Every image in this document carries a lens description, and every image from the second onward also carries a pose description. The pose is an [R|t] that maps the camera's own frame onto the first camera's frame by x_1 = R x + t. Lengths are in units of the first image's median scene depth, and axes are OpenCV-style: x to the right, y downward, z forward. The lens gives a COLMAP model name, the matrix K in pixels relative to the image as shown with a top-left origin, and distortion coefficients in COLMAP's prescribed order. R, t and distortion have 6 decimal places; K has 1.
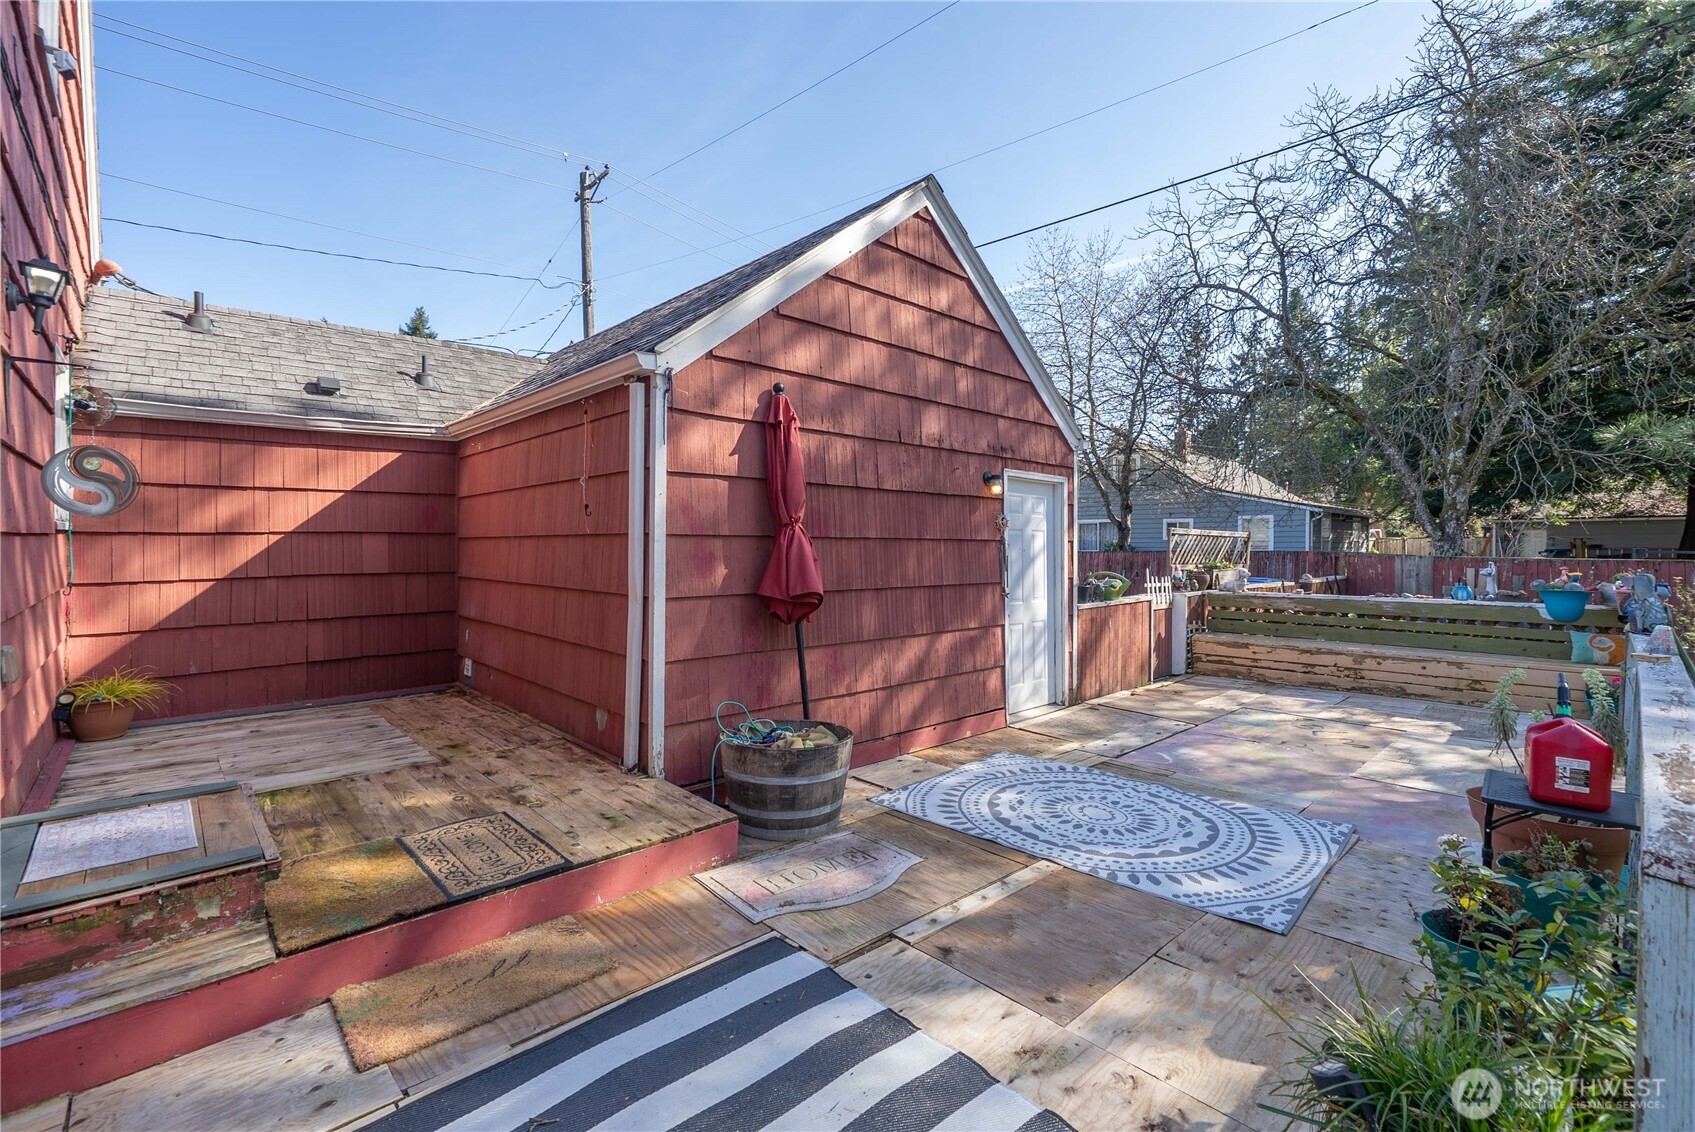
lens RADIAL K [[744.6, 0, 848.9], [0, 744.6, 547.4], [0, 0, 1]] dist [-0.009839, -0.000019]
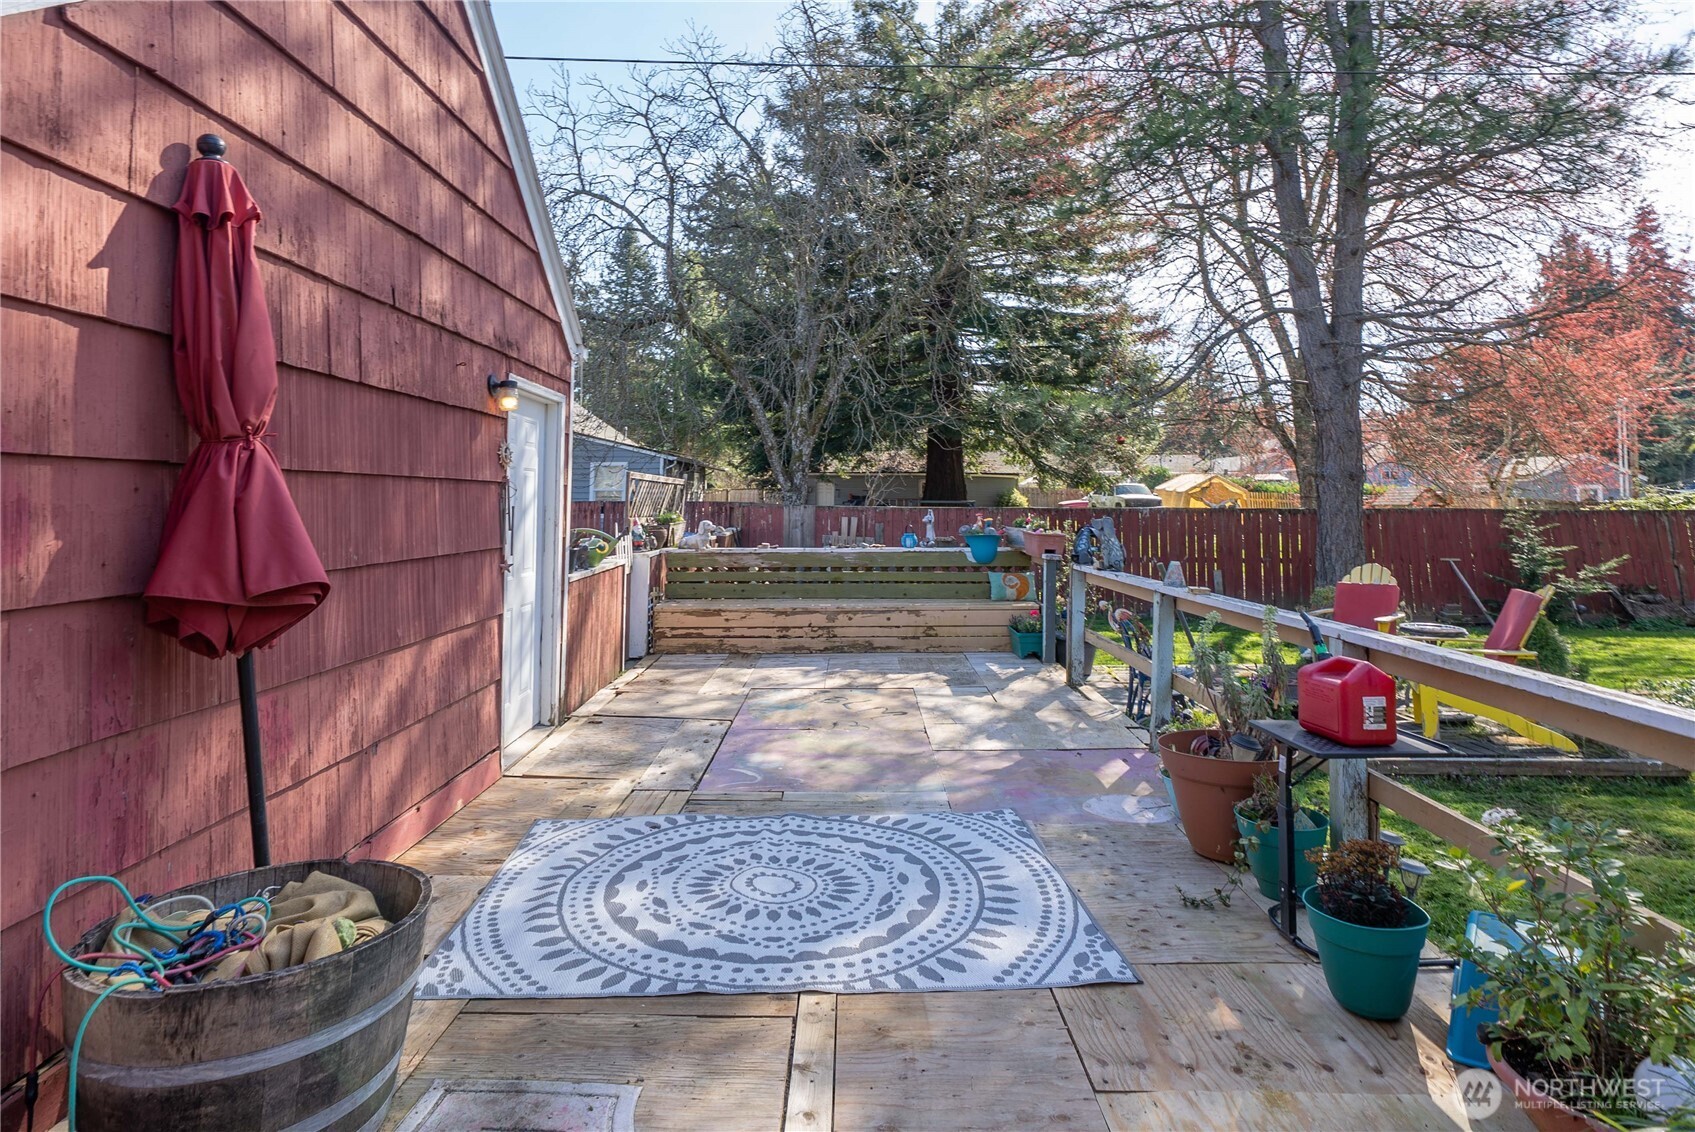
lens RADIAL K [[897.2, 0, 845.6], [0, 897.2, 421.6], [0, 0, 1]] dist [-0.003120, -0.000799]
pose [[0.685391, 0.061498, 0.725574, -0.174573], [0.001589, 0.996299, -0.085945, 0.005725], [-0.728173, 0.060059, 0.682757, 0.268206]]
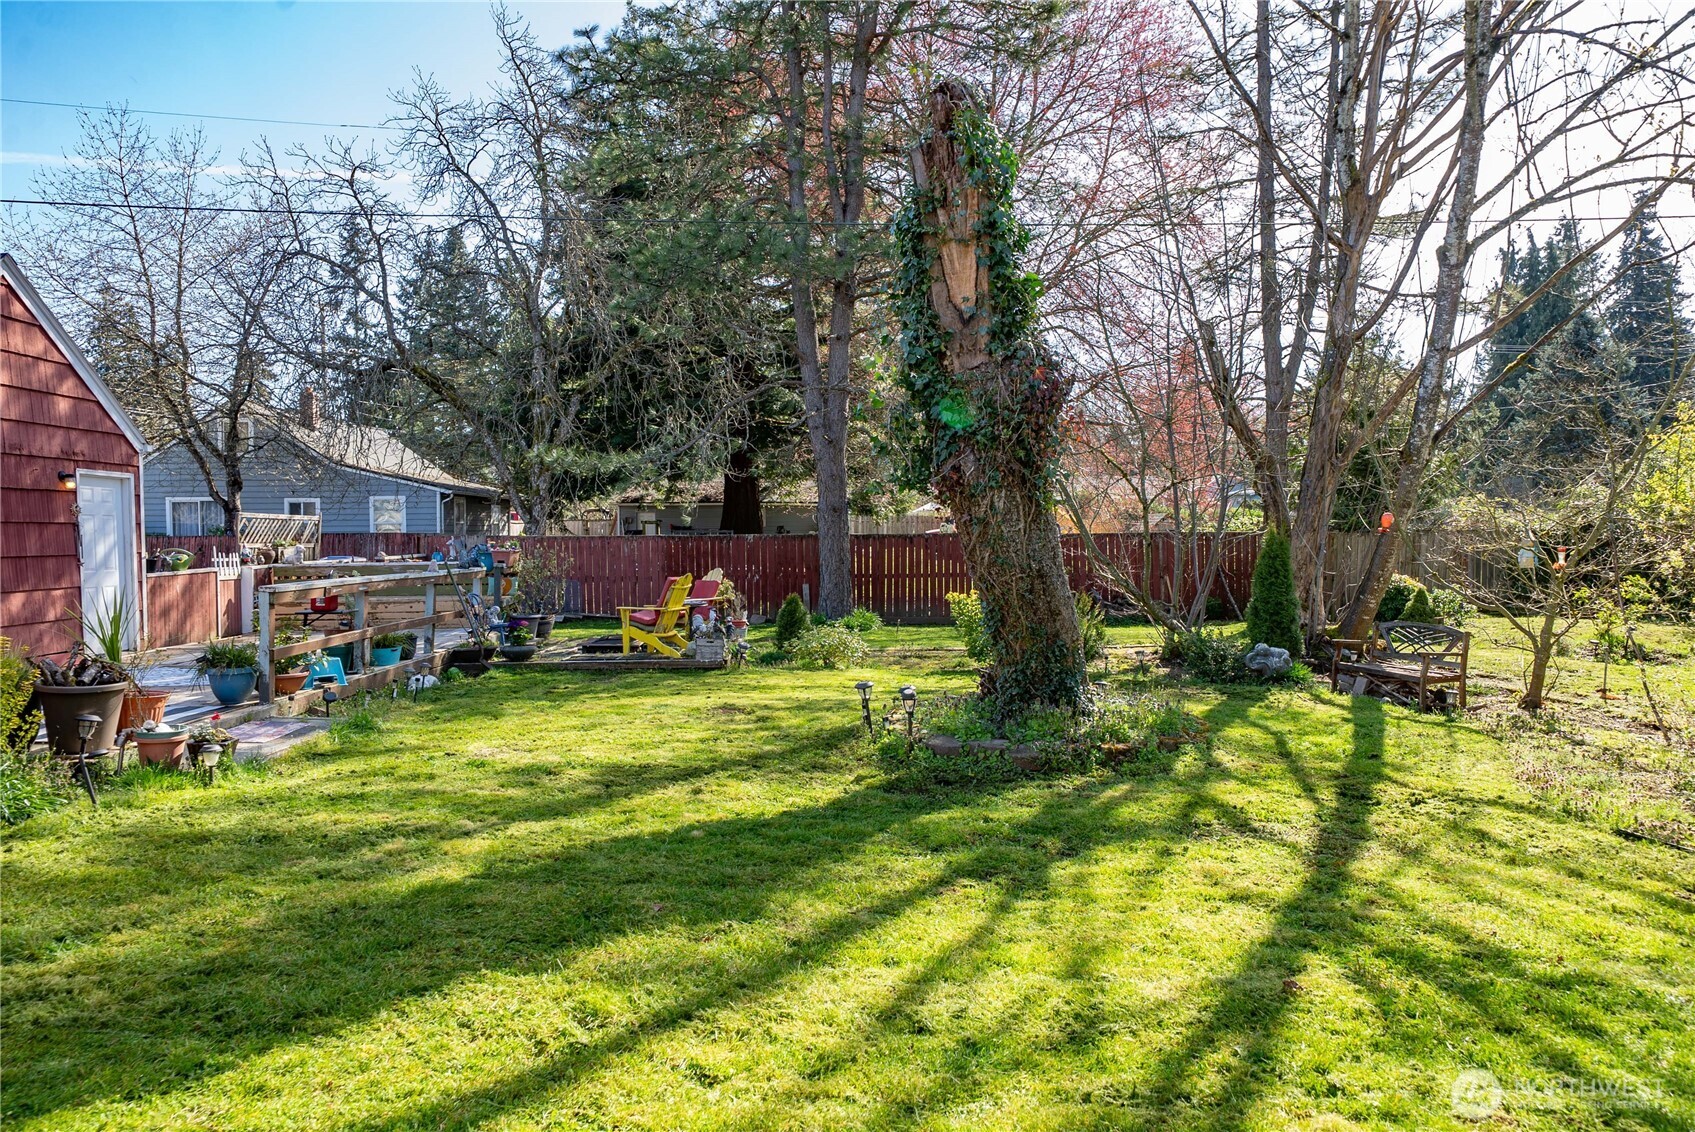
lens RADIAL K [[1099.7, 0, 847.4], [0, 1099.7, 568.6], [0, 0, 1]] dist [-0.003515, 0.003596]
pose [[0.667906, -0.033667, 0.743484, -0.362500], [0.010528, 0.999304, 0.035794, 0.016936], [-0.744172, -0.016080, 0.667795, -1.439998]]
